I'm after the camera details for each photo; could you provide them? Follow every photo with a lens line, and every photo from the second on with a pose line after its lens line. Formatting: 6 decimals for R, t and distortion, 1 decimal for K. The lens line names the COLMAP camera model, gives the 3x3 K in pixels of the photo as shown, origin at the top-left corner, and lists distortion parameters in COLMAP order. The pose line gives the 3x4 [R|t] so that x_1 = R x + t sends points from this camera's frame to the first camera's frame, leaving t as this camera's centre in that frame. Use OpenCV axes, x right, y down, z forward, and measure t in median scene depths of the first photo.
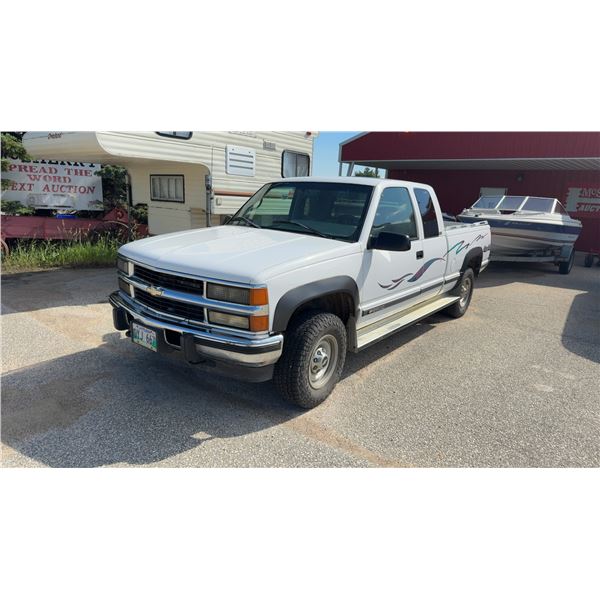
lens RADIAL K [[329.4, 0, 300.0], [0, 329.4, 300.0], [0, 0, 1]] dist [0.001353, -0.001501]
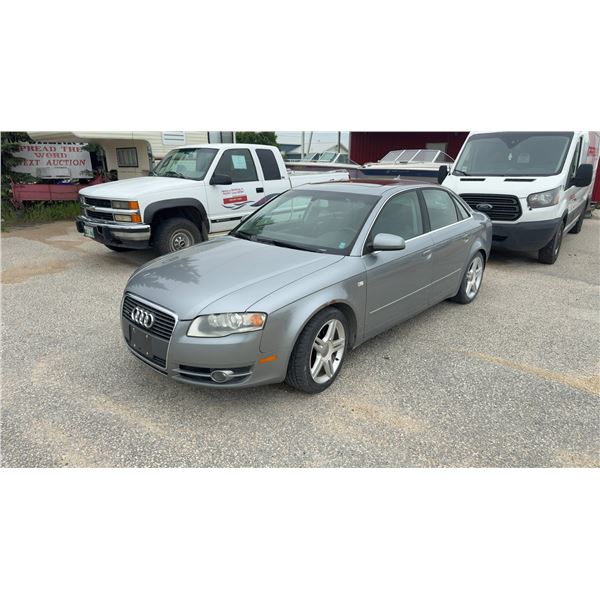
lens RADIAL K [[329.4, 0, 300.0], [0, 329.4, 300.0], [0, 0, 1]] dist [0.001353, -0.001501]
pose [[0.998015, -0.028852, -0.055972, 0.369005], [0.033811, 0.995389, 0.089763, 0.156428], [0.053124, -0.091477, 0.994389, -0.395340]]
